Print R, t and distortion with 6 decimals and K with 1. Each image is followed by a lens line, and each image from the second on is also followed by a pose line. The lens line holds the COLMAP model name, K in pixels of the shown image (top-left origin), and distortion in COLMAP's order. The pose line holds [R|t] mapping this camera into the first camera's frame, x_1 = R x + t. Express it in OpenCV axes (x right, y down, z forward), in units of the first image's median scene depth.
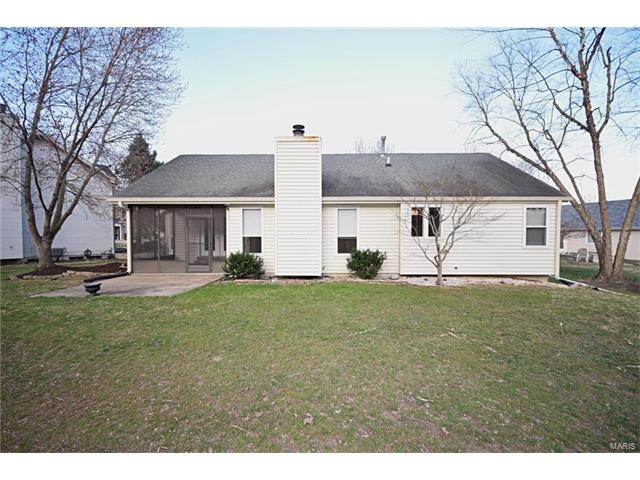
lens RADIAL K [[283.7, 0, 319.6], [0, 283.7, 239.4], [0, 0, 1]] dist [-0.000313, -0.001298]
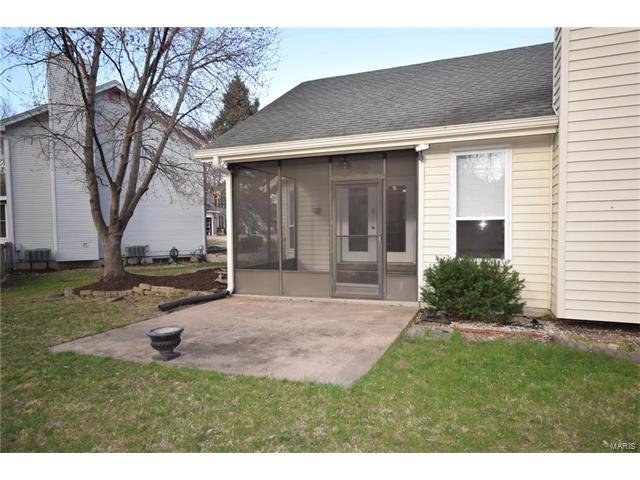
lens RADIAL K [[406.5, 0, 320.0], [0, 406.5, 241.0], [0, 0, 1]] dist [-0.002102, 0.001796]
pose [[0.938694, 0.000699, -0.344751, -0.234745], [0.004162, 0.999902, 0.013360, 0.011149], [0.344727, -0.013975, 0.938599, 0.320977]]
